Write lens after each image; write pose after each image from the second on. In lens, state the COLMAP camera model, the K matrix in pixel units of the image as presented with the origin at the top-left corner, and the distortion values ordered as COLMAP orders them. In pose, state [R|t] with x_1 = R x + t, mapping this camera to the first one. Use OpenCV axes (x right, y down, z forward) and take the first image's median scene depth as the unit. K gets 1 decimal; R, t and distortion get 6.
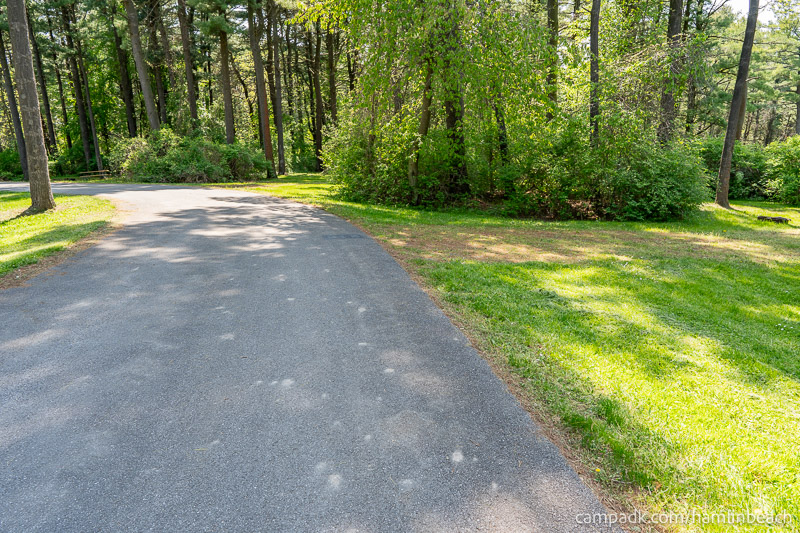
lens RADIAL K [[530.7, 0, 400.0], [0, 530.7, 266.5], [0, 0, 1]] dist [-0.005315, -0.000751]
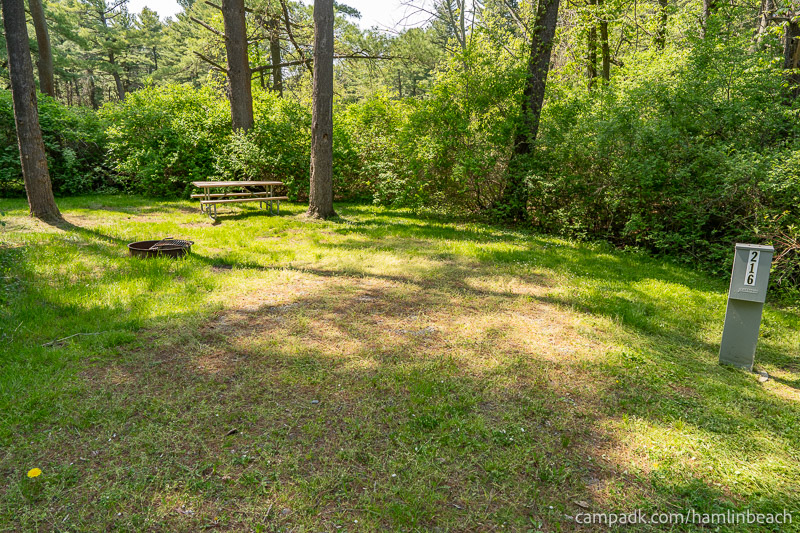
lens RADIAL K [[530.7, 0, 400.0], [0, 530.7, 266.5], [0, 0, 1]] dist [-0.005315, -0.000751]
pose [[0.449577, -0.217547, 0.866345, 0.268940], [0.188343, 0.971171, 0.146131, -0.067660], [-0.873159, 0.097473, 0.477589, 0.408913]]
